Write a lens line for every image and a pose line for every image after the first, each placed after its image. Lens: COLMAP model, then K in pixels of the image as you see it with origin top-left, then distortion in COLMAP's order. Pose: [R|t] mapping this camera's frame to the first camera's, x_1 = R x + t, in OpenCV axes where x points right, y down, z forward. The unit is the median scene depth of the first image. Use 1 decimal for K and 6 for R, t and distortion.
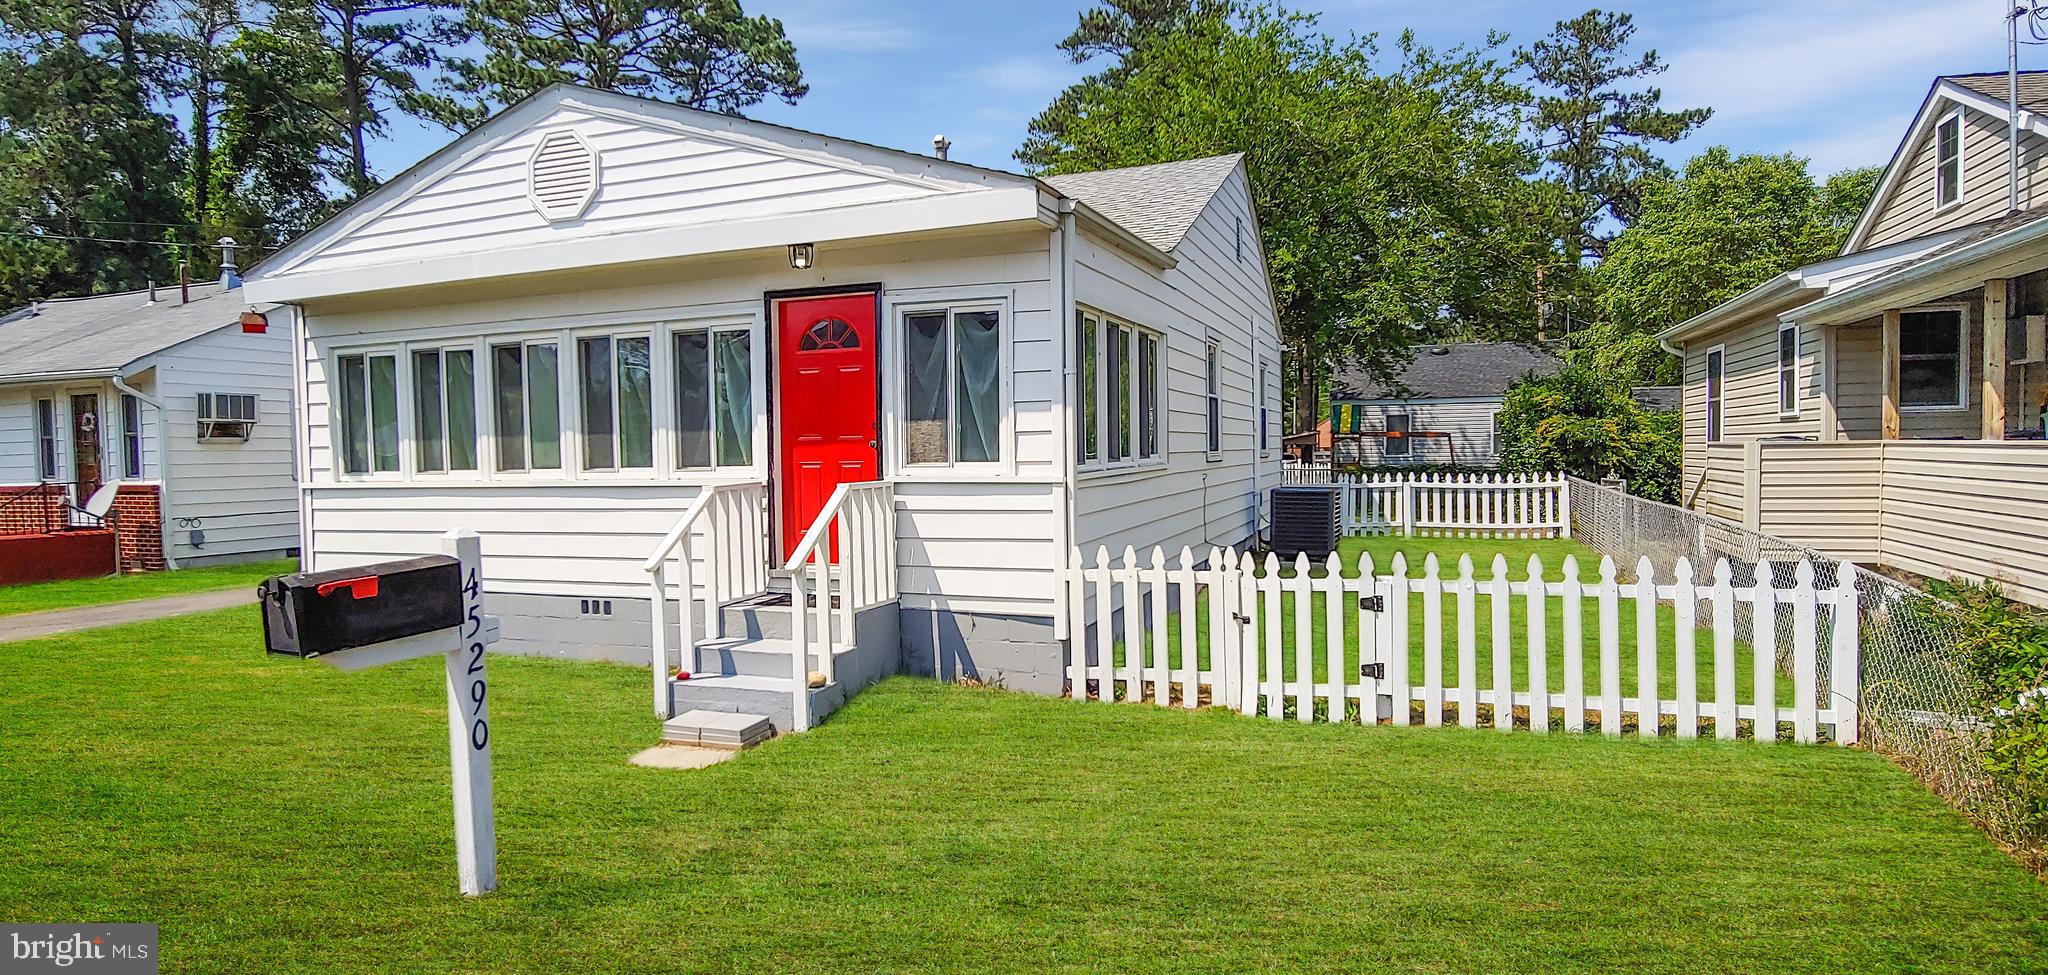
lens RADIAL K [[1029.3, 0, 1029.5], [0, 1029.3, 488.5], [0, 0, 1]] dist [-0.011428, -0.000431]
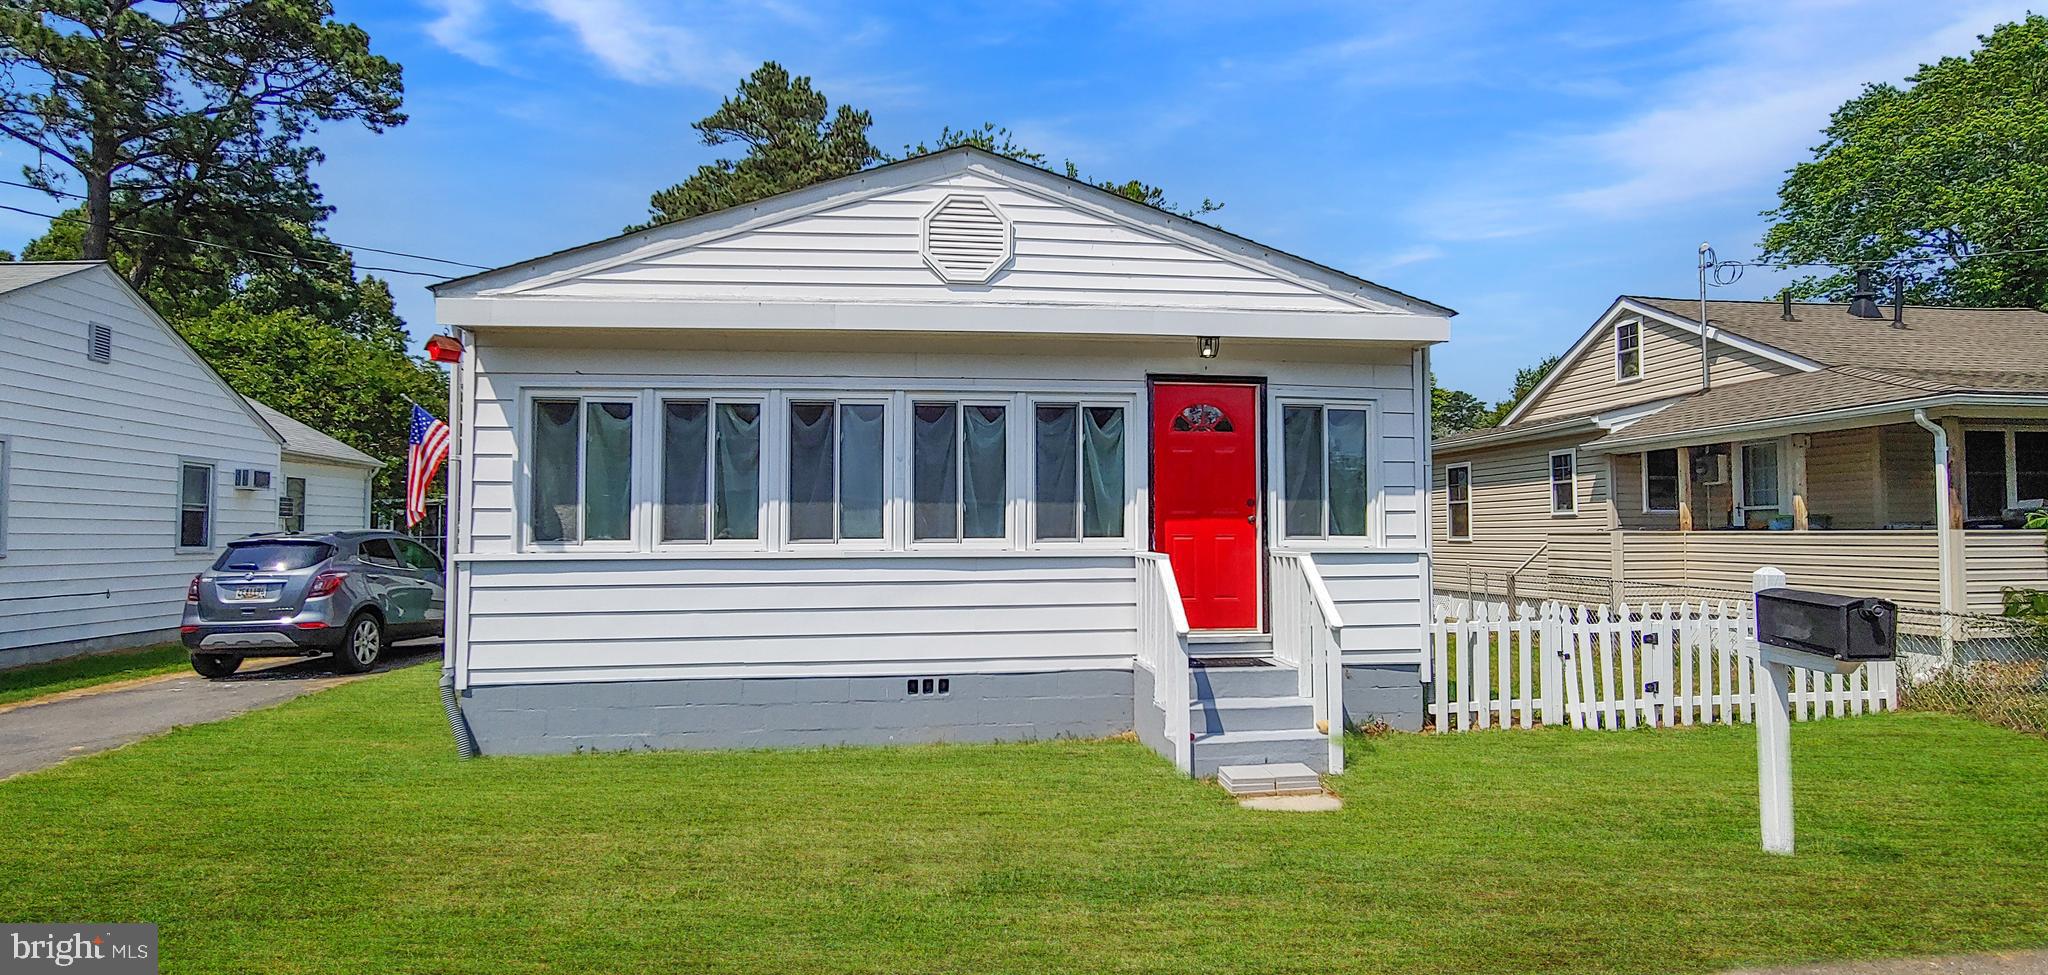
lens RADIAL K [[1025.9, 0, 1022.9], [0, 1025.9, 489.4], [0, 0, 1]] dist [-0.012062, -0.000584]
pose [[0.882660, 0.034872, 0.468716, -0.837845], [0.006740, 0.996202, -0.086809, 0.019079], [-0.469963, 0.079782, 0.879073, 0.128133]]
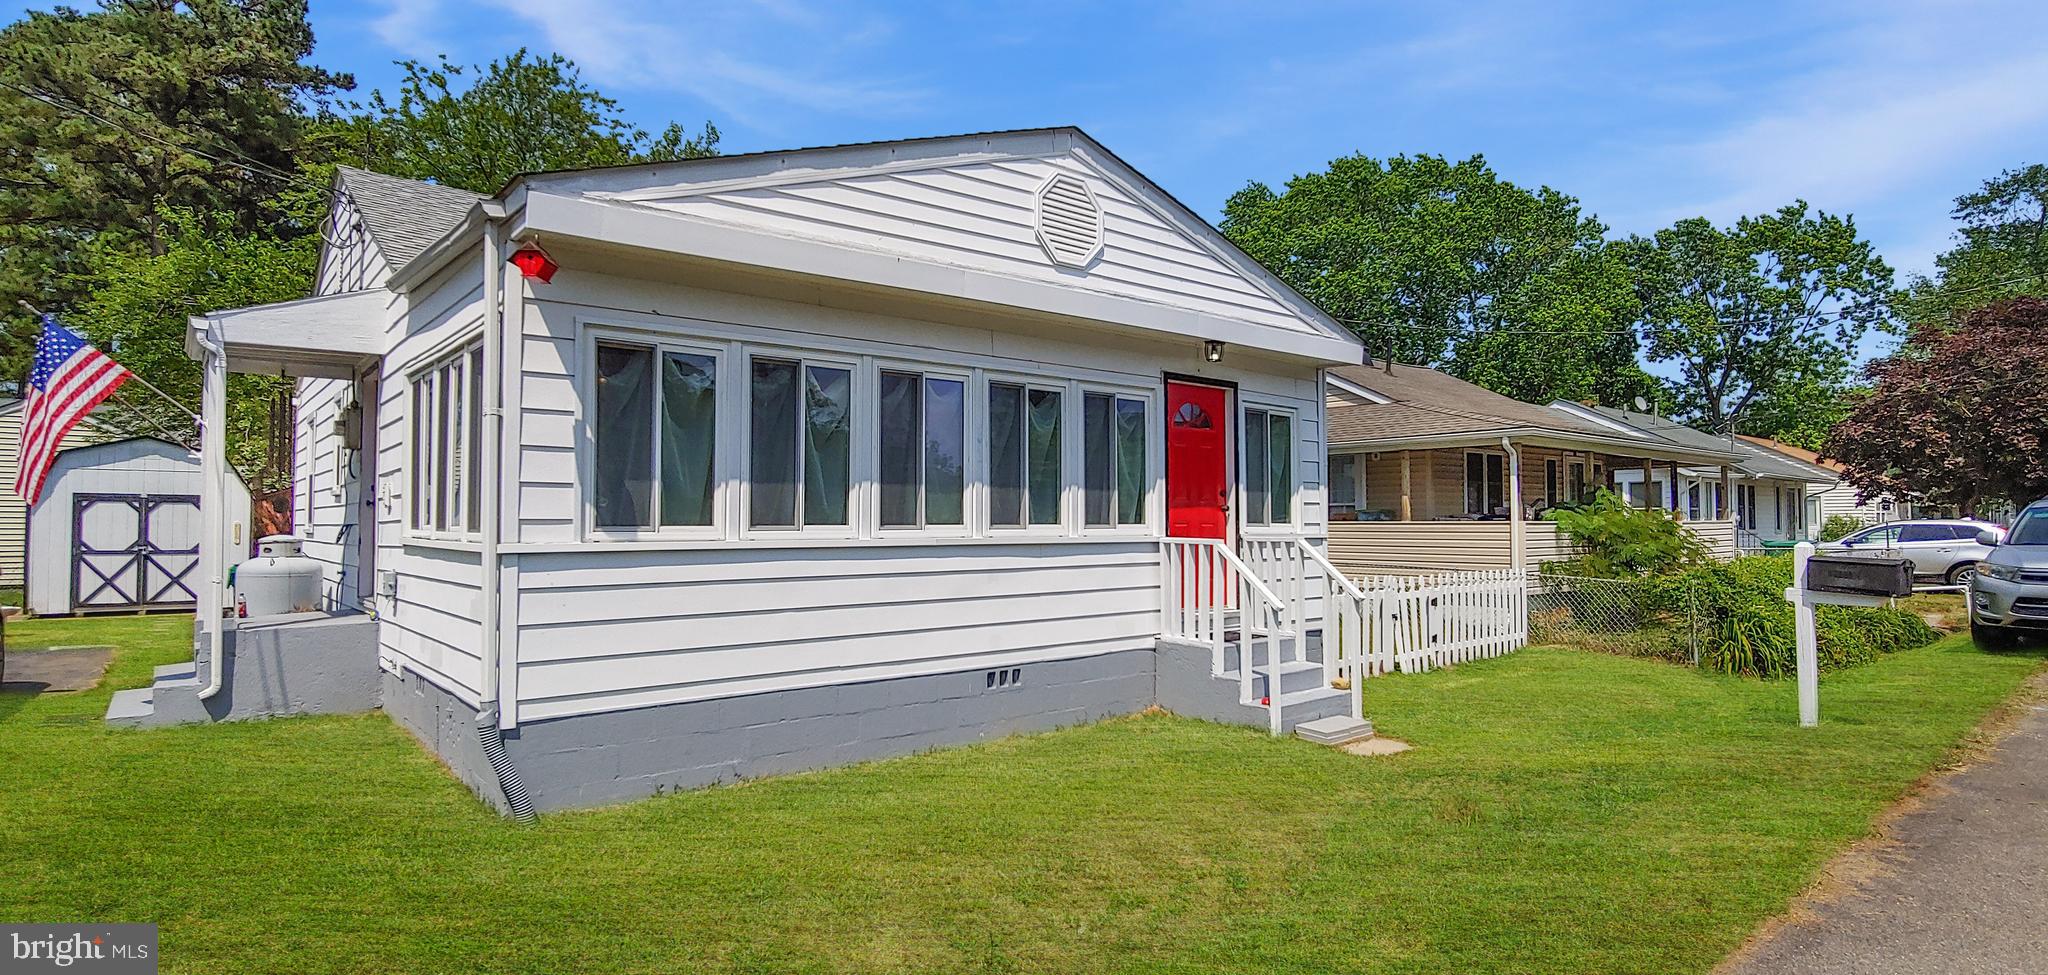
lens RADIAL K [[1025.9, 0, 1022.9], [0, 1025.9, 489.4], [0, 0, 1]] dist [-0.012062, -0.000584]
pose [[0.497788, 0.045958, 0.866080, -1.274848], [0.026642, 0.997314, -0.068234, 0.012798], [-0.866889, 0.057040, 0.495227, 0.558143]]
